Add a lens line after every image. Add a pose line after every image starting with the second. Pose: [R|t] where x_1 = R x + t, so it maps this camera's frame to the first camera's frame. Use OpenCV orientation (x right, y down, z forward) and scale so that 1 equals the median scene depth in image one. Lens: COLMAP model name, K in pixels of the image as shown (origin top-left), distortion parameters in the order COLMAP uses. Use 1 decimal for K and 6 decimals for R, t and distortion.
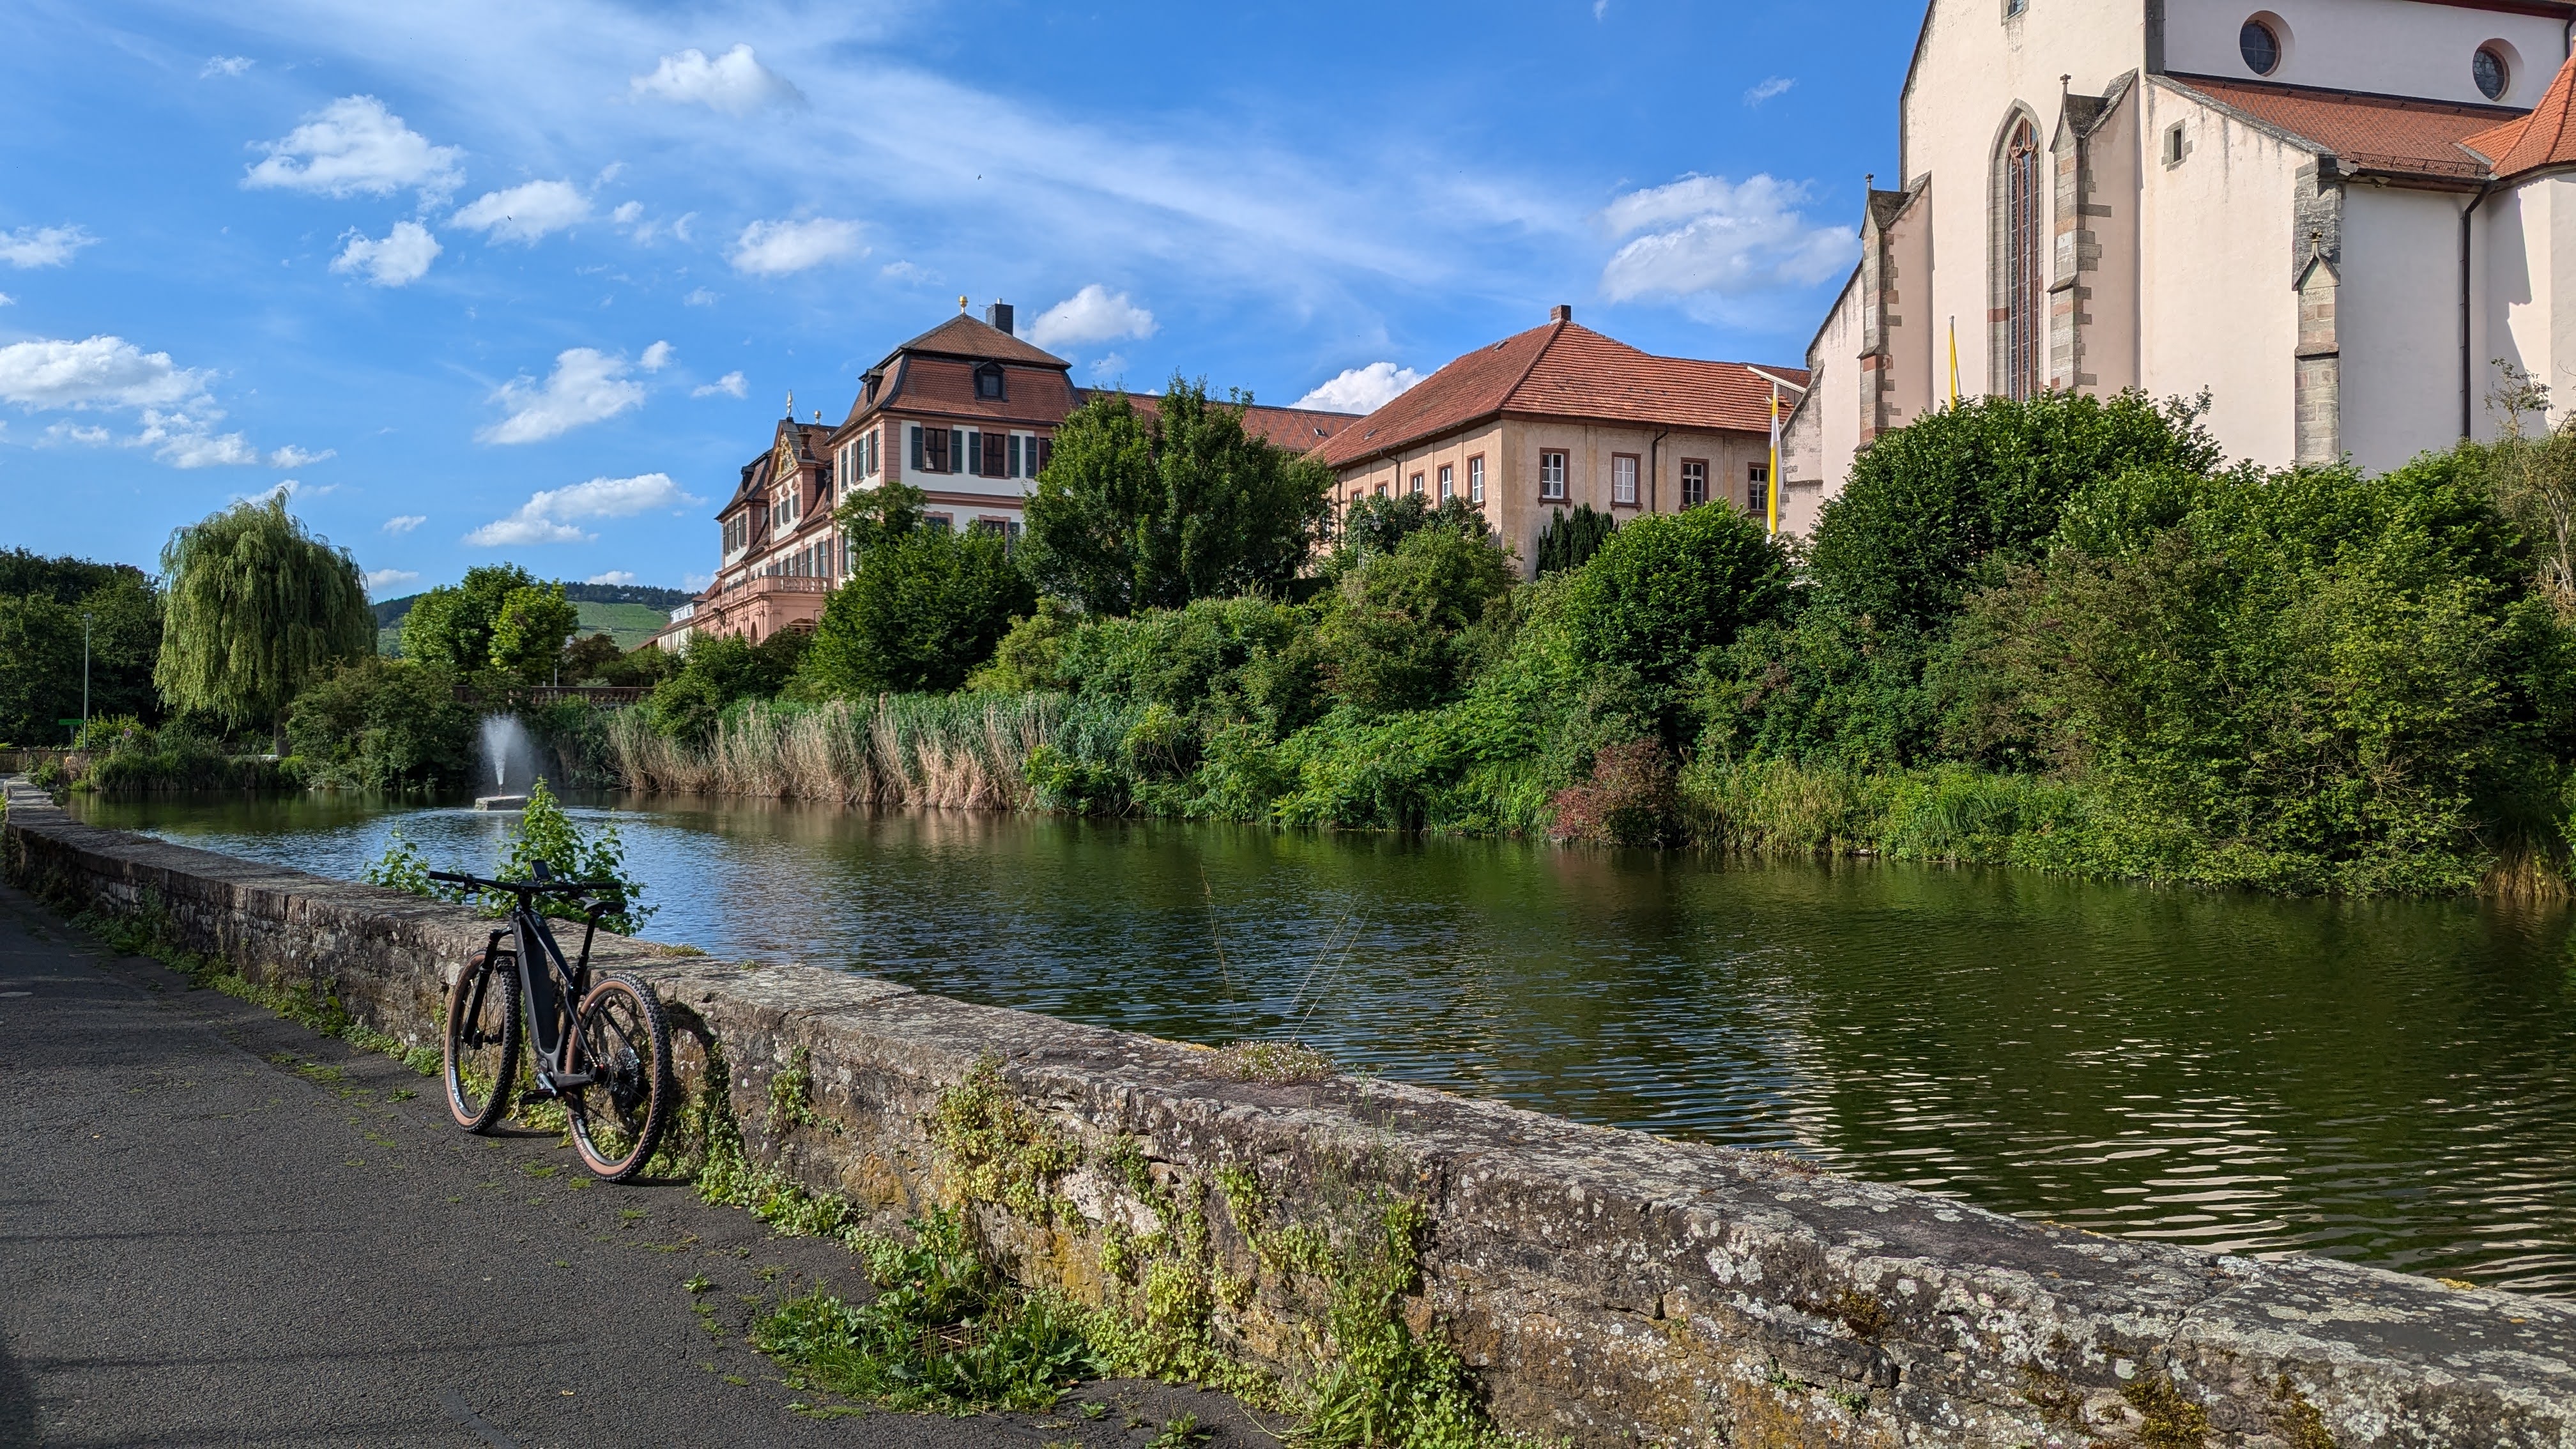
lens RADIAL K [[1927.4, 0, 1326.5], [0, 1927.4, 718.7], [0, 0, 1]] dist [0.066632, -0.063031]
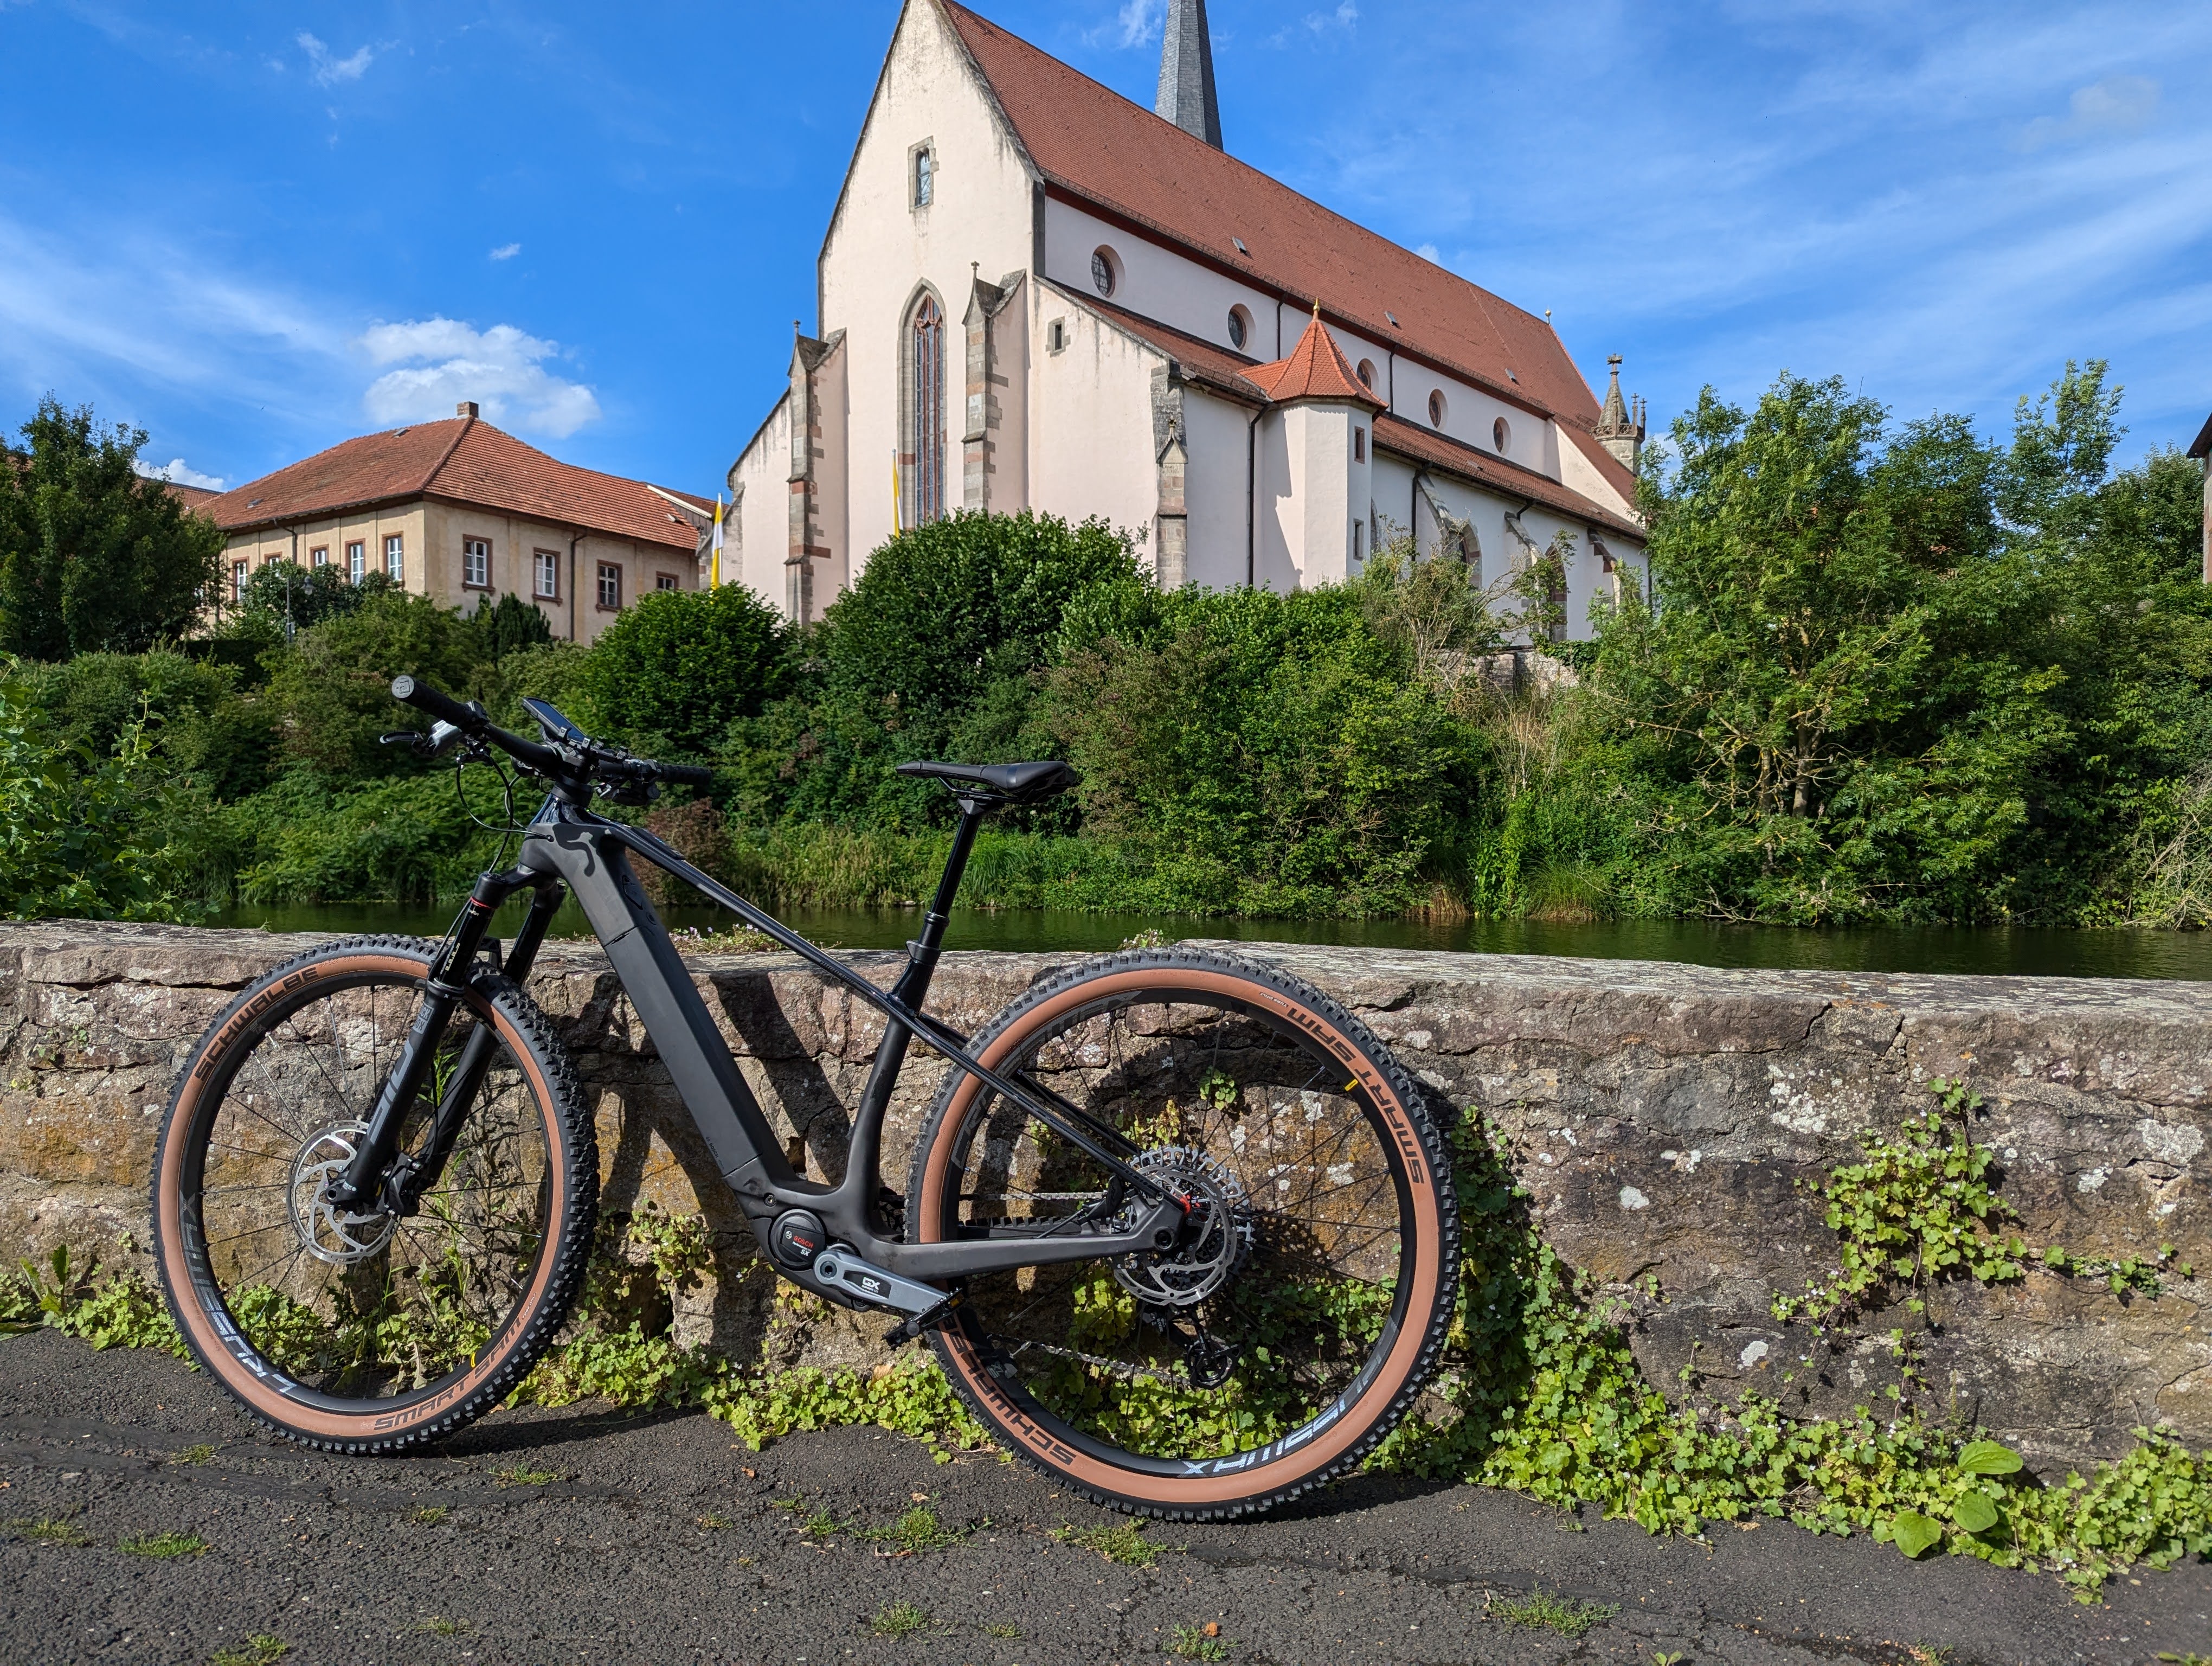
lens RADIAL K [[1586.9, 0, 1106.0], [0, 1586.9, 833.0], [0, 0, 1]] dist [0.065026, -0.049470]
pose [[0.833186, 0.003552, 0.552981, -0.086079], [-0.005099, 0.999986, 0.001260, 0.017397], [-0.552969, -0.003870, 0.833193, 0.120454]]
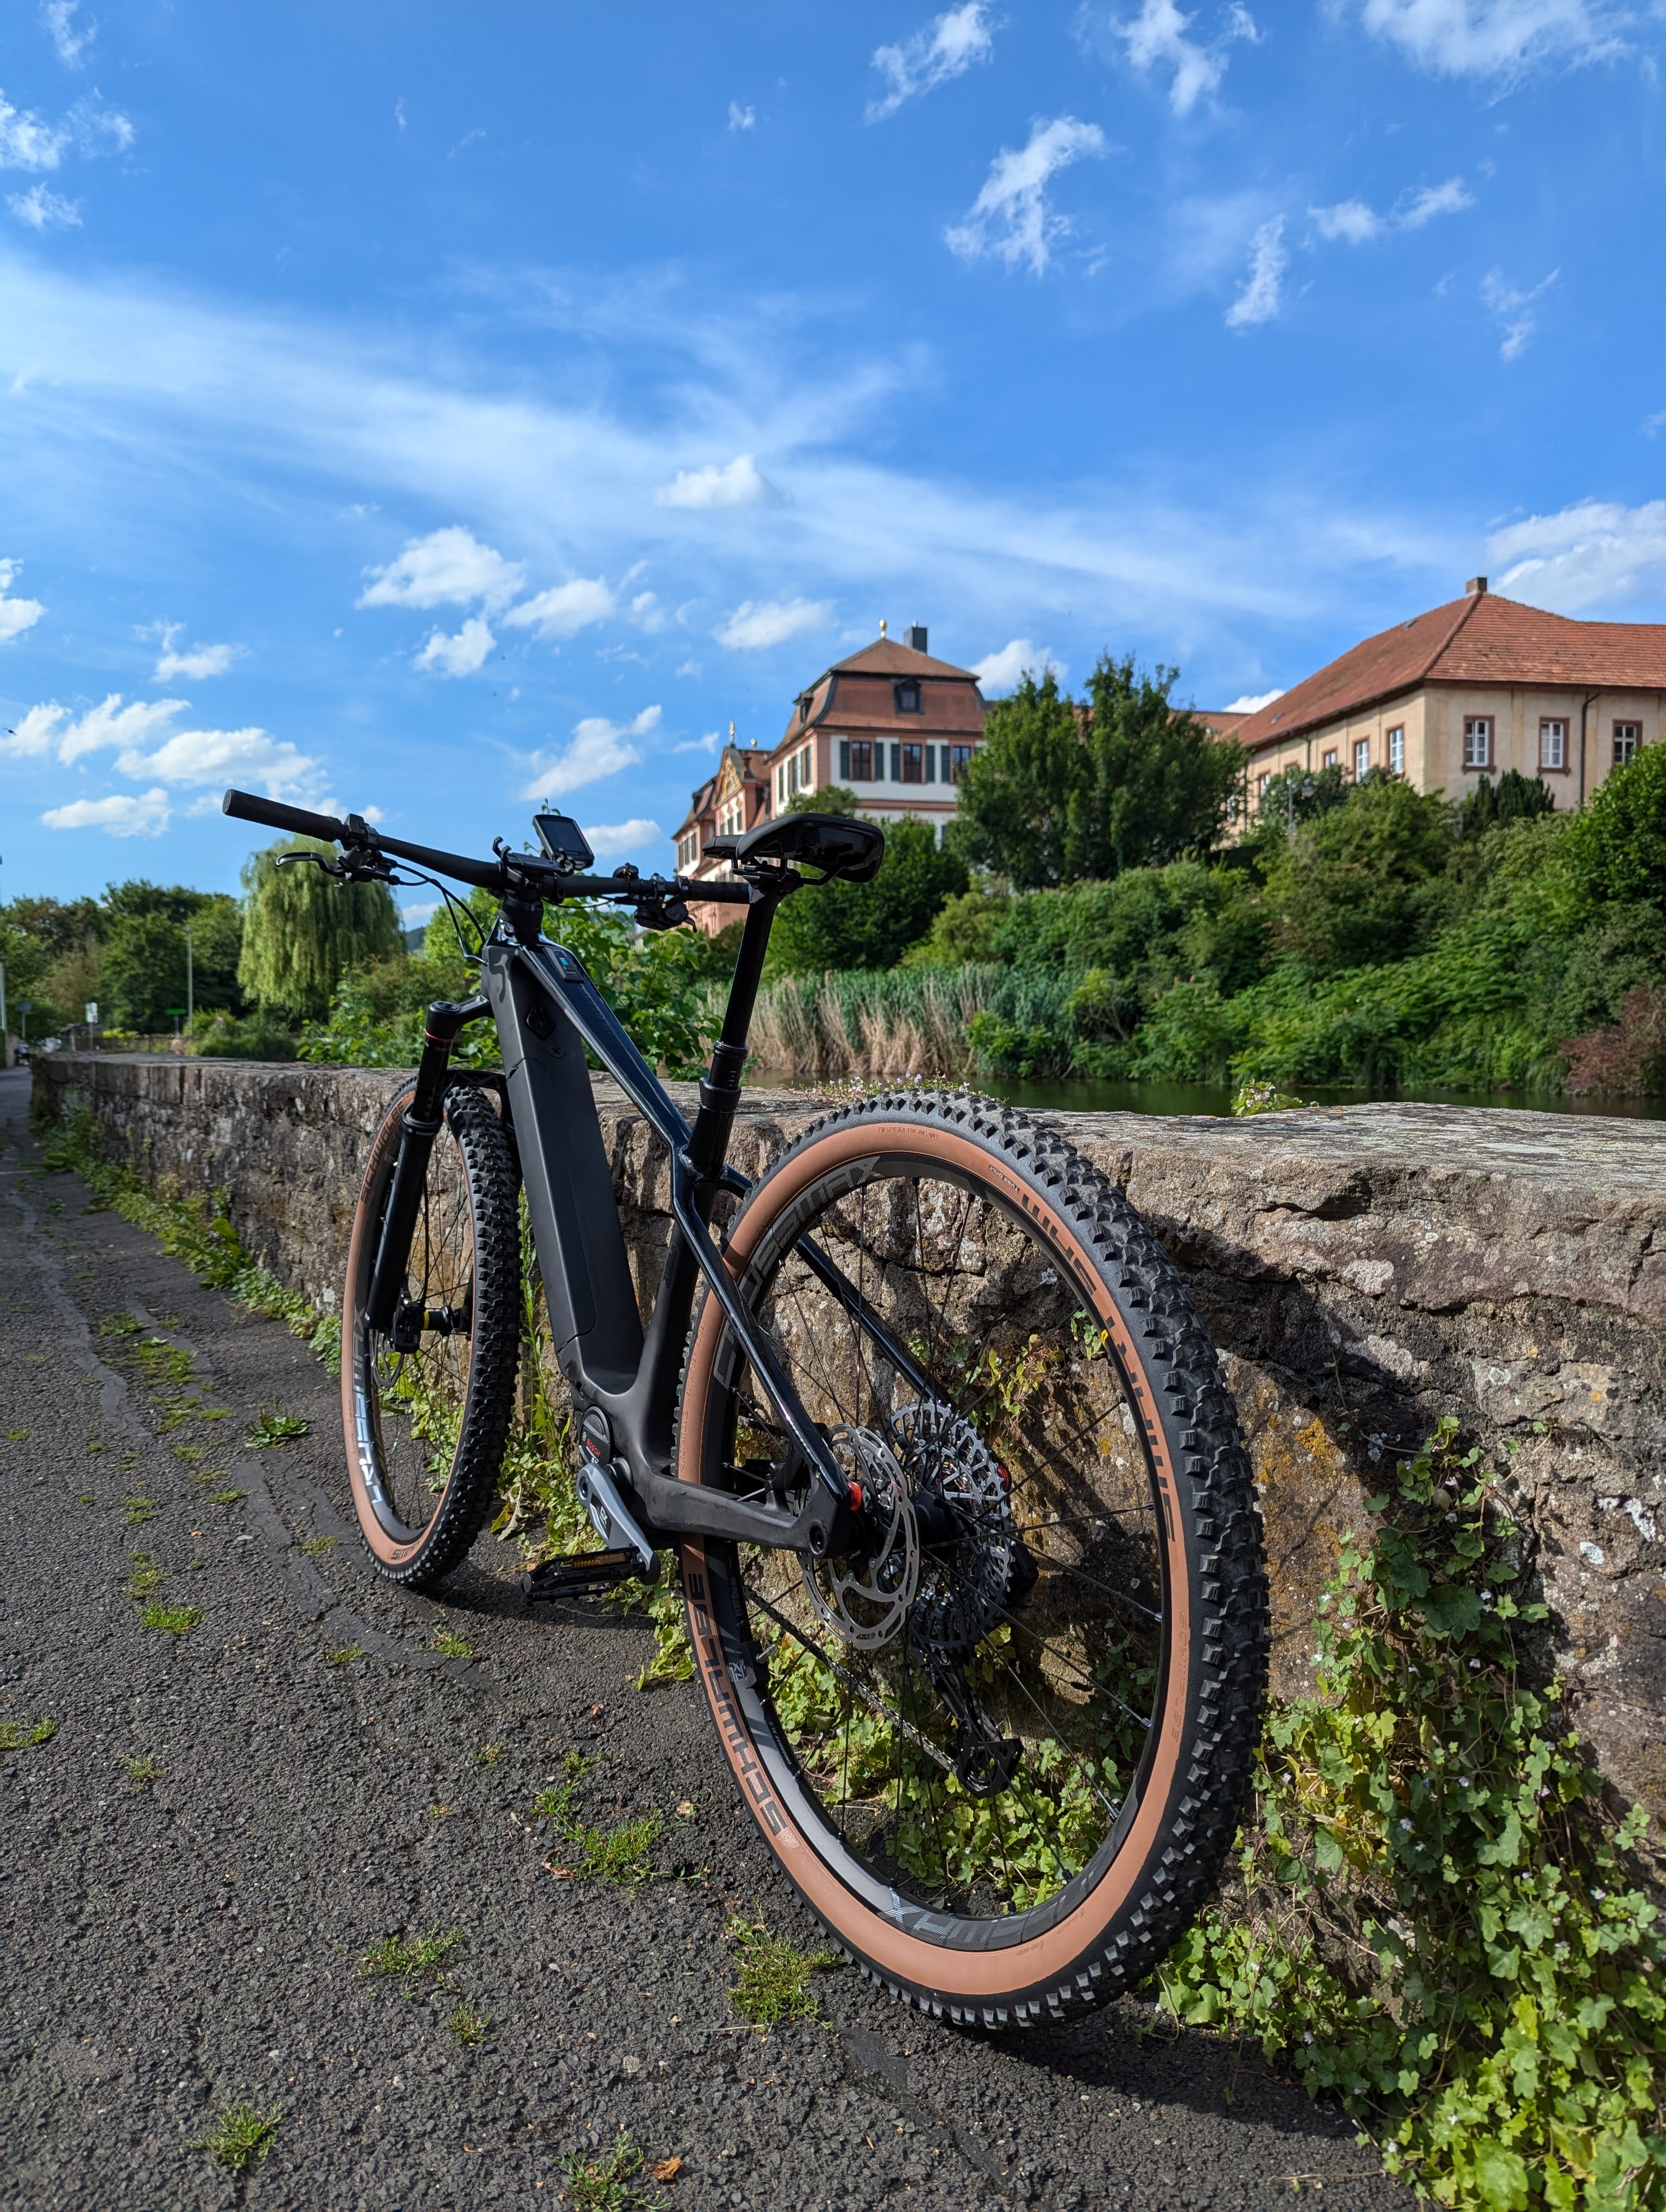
lens RADIAL K [[1586.9, 0, 831.0], [0, 1586.9, 1092.7], [0, 0, 1]] dist [0.065026, -0.049470]
pose [[0.980082, -0.002843, -0.198575, -0.053373], [0.011308, 0.999074, 0.041506, 0.019693], [0.198273, -0.042924, 0.979206, 0.129353]]
